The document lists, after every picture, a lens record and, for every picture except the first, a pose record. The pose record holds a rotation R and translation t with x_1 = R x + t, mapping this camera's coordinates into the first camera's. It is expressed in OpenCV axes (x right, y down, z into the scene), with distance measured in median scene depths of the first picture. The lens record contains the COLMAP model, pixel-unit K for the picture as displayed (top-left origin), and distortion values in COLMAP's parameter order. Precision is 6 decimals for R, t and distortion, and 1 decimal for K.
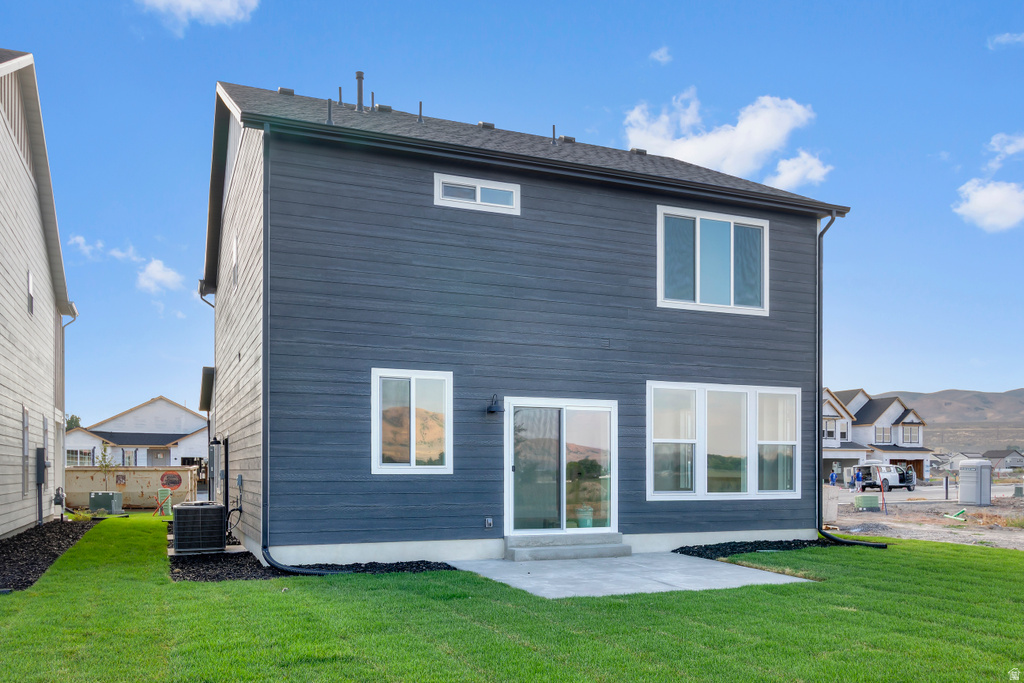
lens RADIAL K [[838.5, 0, 512.0], [0, 838.5, 341.5], [0, 0, 1]] dist [0.002800, 0.000106]
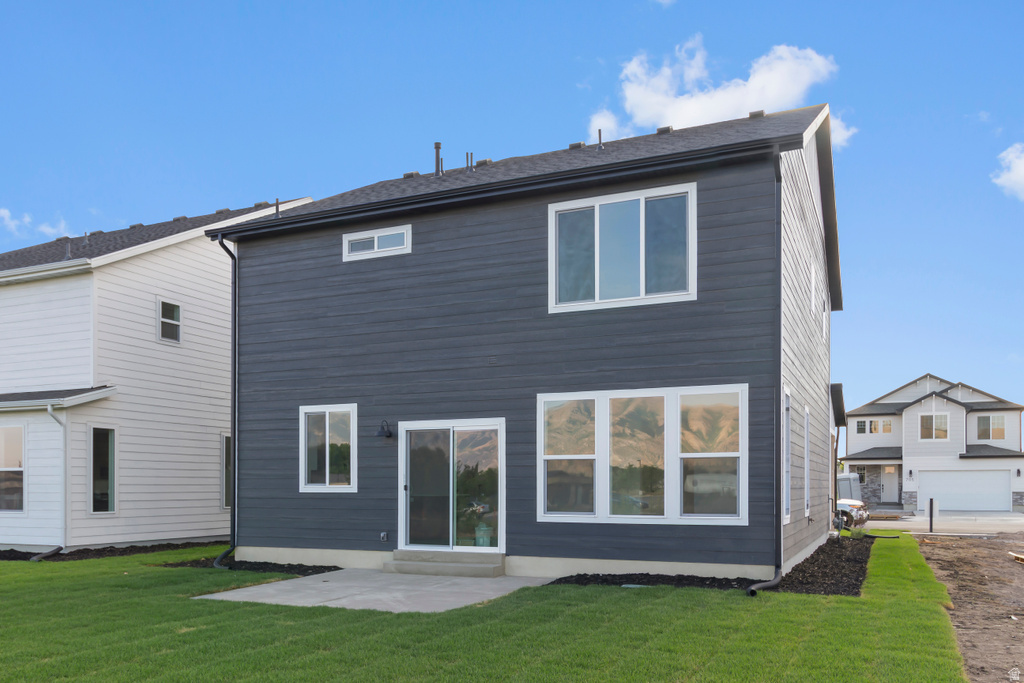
lens RADIAL K [[822.5, 0, 512.7], [0, 822.5, 359.6], [0, 0, 1]] dist [-0.000177, -0.001430]
pose [[0.684431, -0.114088, -0.720096, 0.825073], [0.109420, 0.992568, -0.053257, 0.055401], [0.720820, -0.042342, 0.691828, 0.348647]]
